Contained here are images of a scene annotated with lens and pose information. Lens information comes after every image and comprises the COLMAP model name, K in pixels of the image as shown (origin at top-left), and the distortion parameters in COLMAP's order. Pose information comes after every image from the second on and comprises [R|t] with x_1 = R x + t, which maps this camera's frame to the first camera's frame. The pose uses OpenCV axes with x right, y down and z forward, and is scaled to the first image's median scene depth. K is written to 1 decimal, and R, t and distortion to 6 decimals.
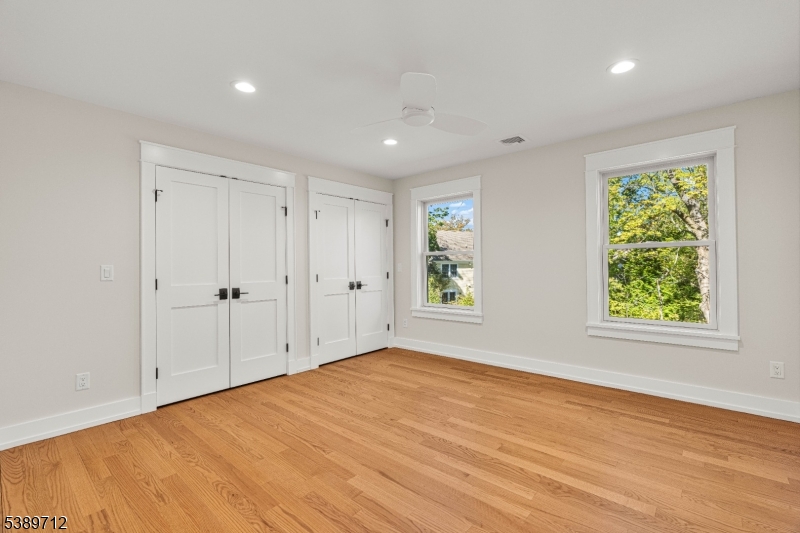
lens RADIAL K [[356.9, 0, 401.9], [0, 356.9, 264.6], [0, 0, 1]] dist [-0.005706, 0.001424]
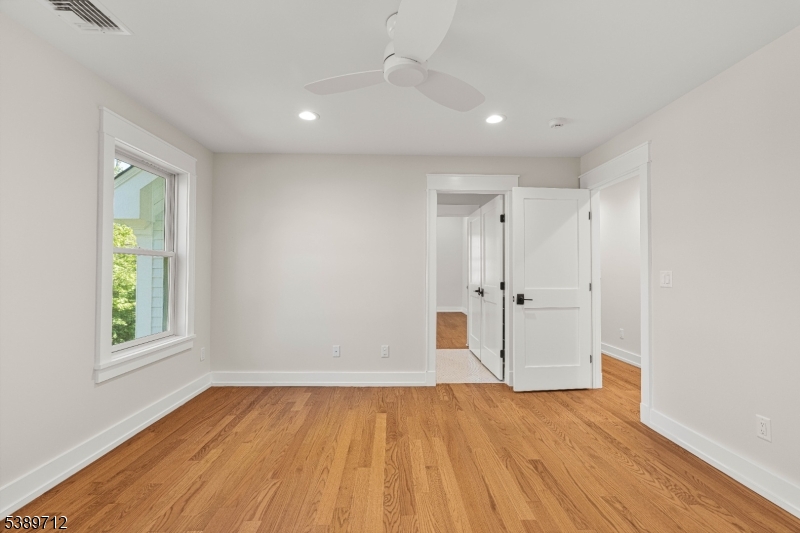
lens RADIAL K [[356.9, 0, 401.9], [0, 356.9, 264.6], [0, 0, 1]] dist [-0.005706, 0.001424]
pose [[-0.678708, 0.024078, 0.734014, -0.463334], [-0.000125, 0.999459, -0.032901, 0.005861], [-0.734408, -0.022422, -0.678337, 1.453879]]
